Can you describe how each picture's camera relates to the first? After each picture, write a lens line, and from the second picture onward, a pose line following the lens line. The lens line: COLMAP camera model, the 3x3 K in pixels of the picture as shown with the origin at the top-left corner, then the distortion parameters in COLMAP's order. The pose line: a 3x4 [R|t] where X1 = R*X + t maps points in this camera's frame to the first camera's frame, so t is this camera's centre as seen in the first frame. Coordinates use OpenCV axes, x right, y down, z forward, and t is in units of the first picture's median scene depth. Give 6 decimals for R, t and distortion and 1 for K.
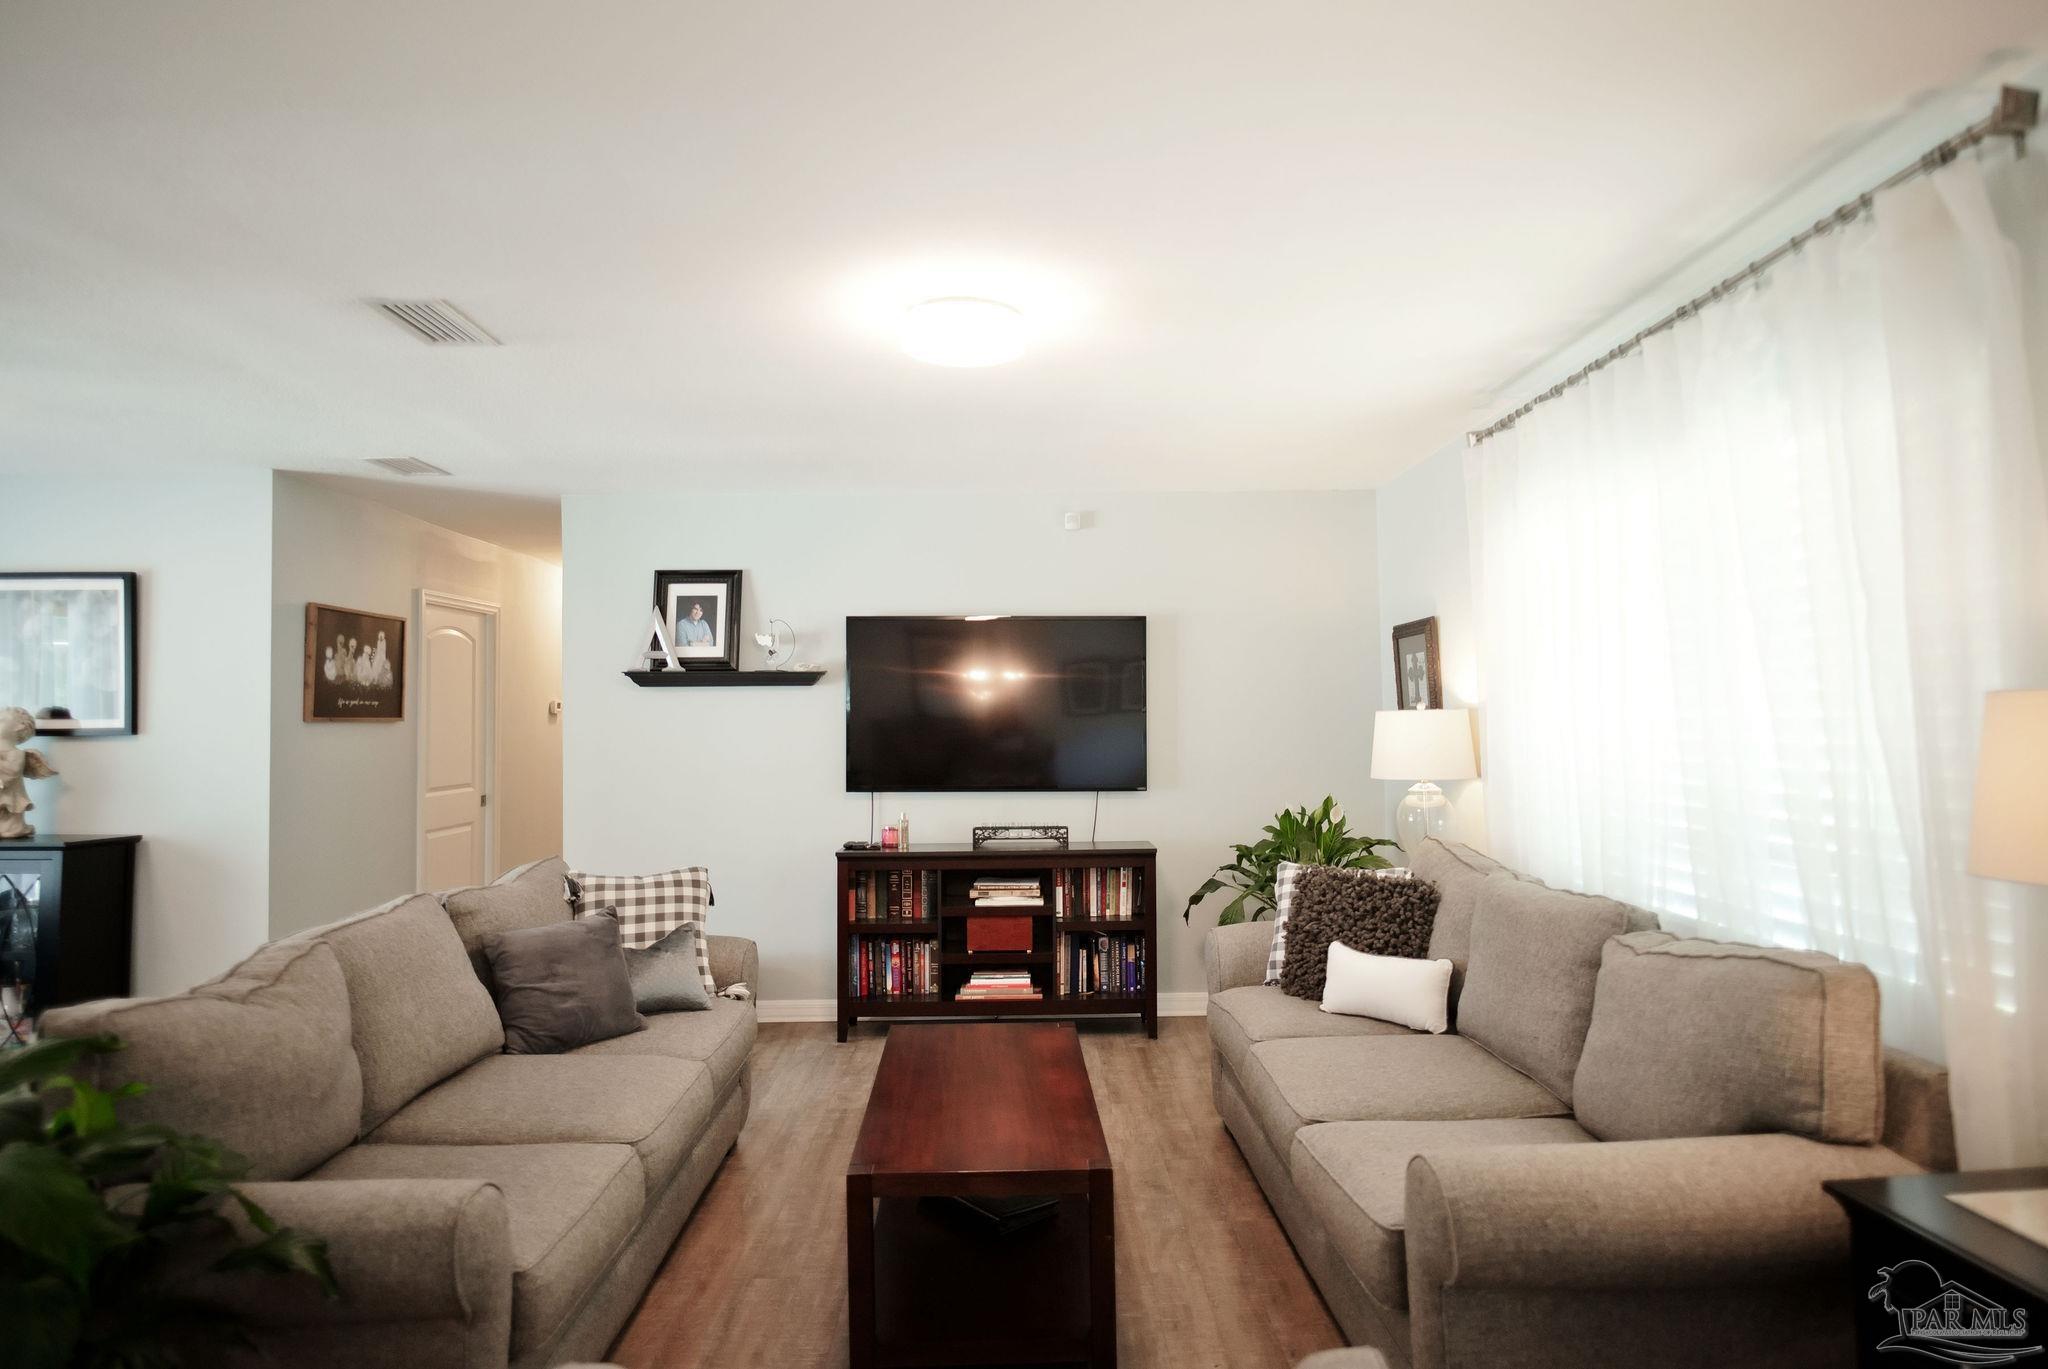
lens RADIAL K [[1193.6, 0, 1029.6], [0, 1193.6, 693.9], [0, 0, 1]] dist [-0.002575, -0.001020]
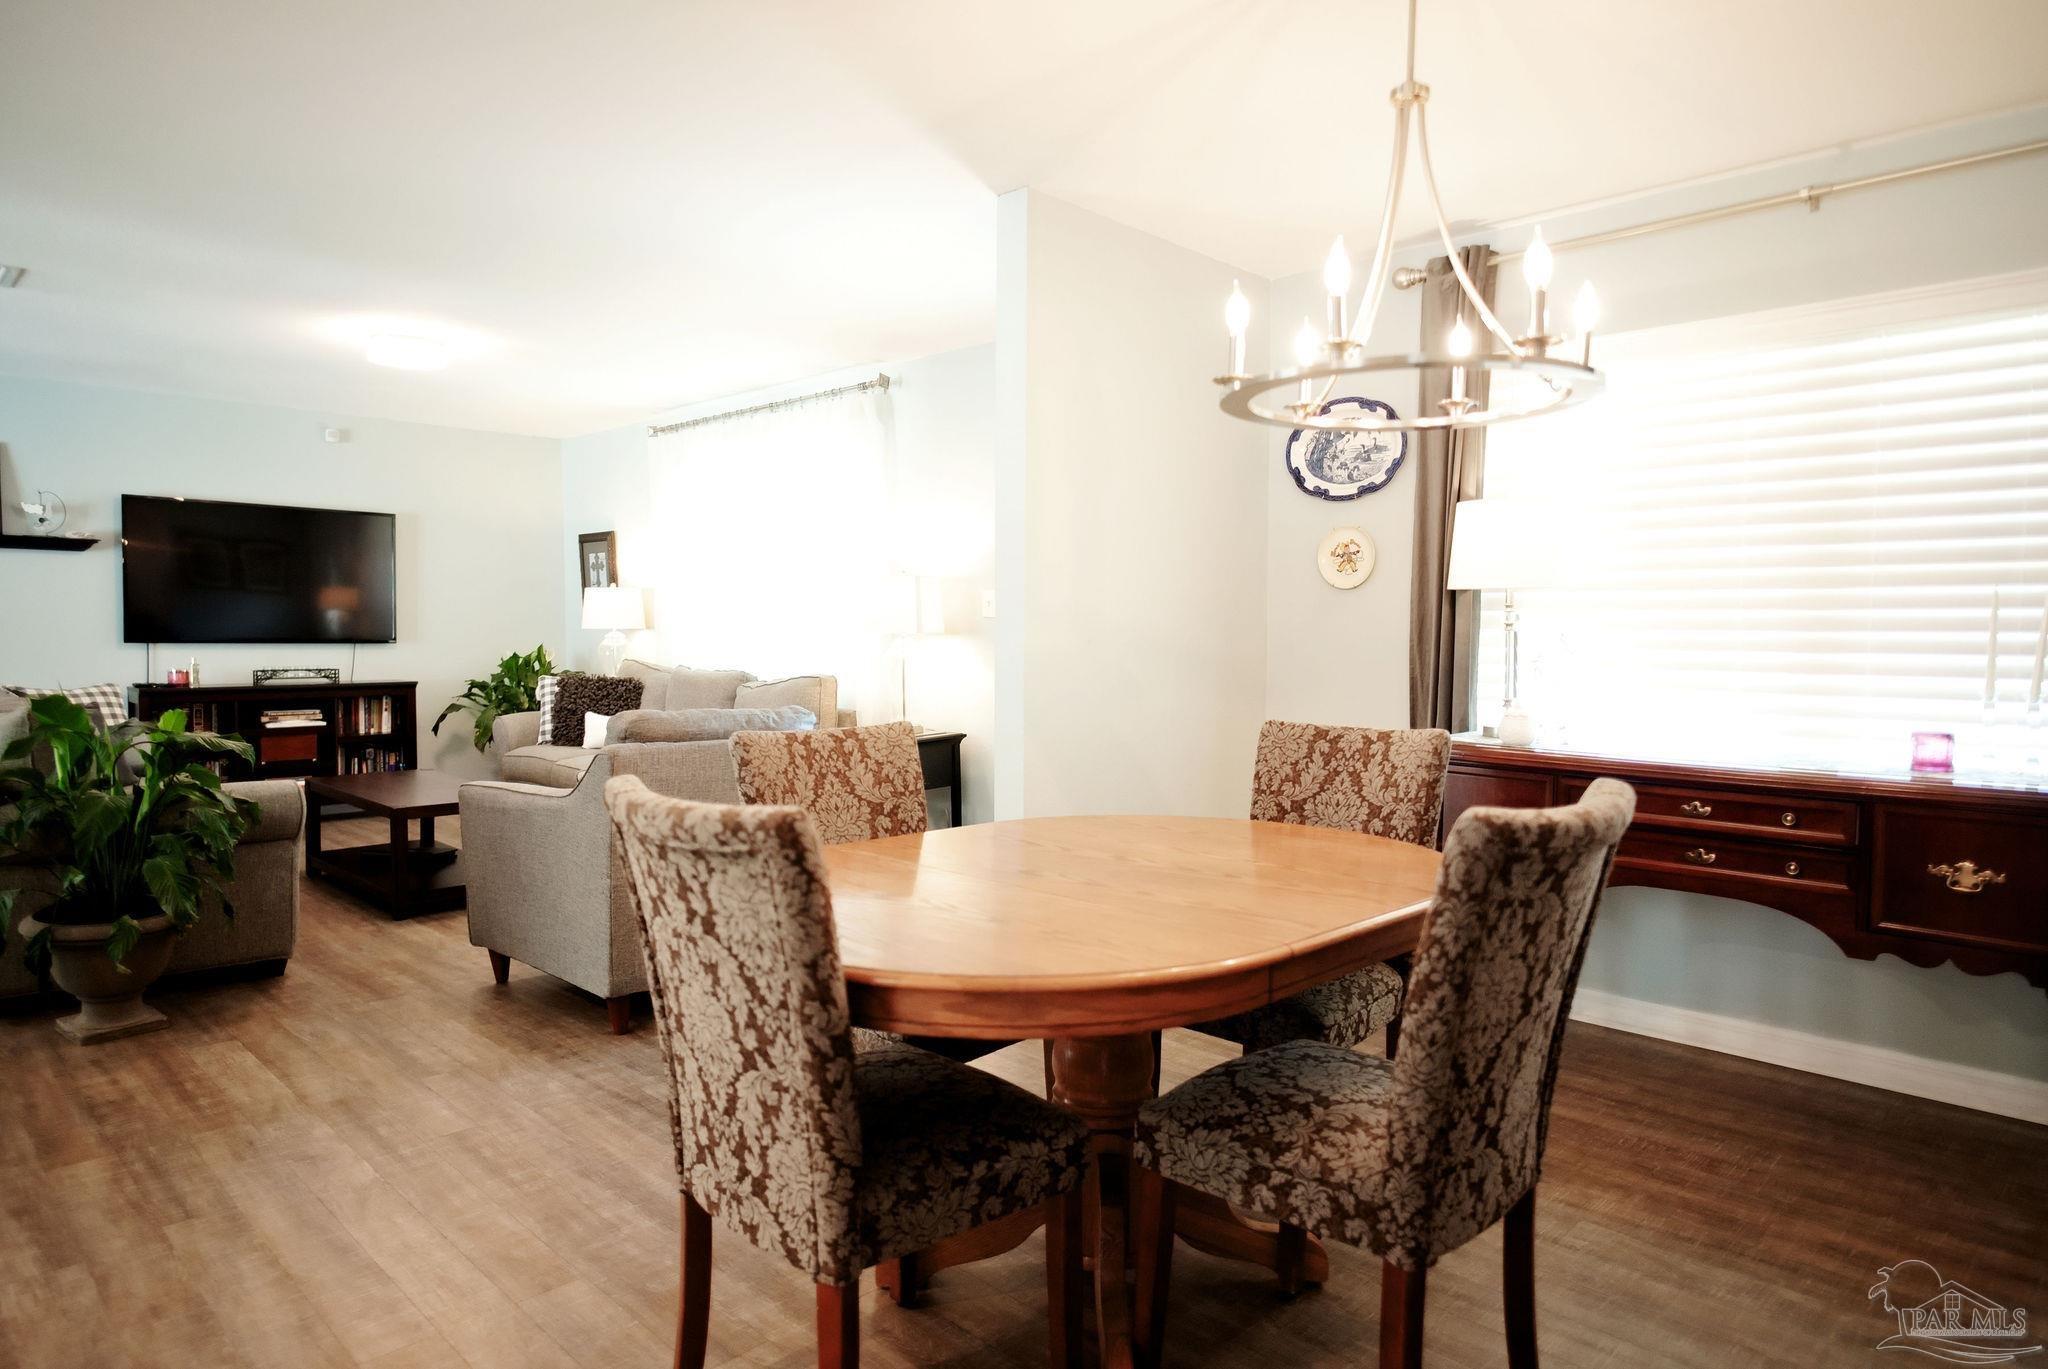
lens RADIAL K [[1193.6, 0, 1015.3], [0, 1193.6, 689.6], [0, 0, 1]] dist [-0.002575, -0.001020]
pose [[0.720777, -0.020468, 0.692864, -0.352630], [-0.032621, 0.997455, 0.063402, 0.025679], [-0.692399, -0.068300, 0.718275, -0.494307]]
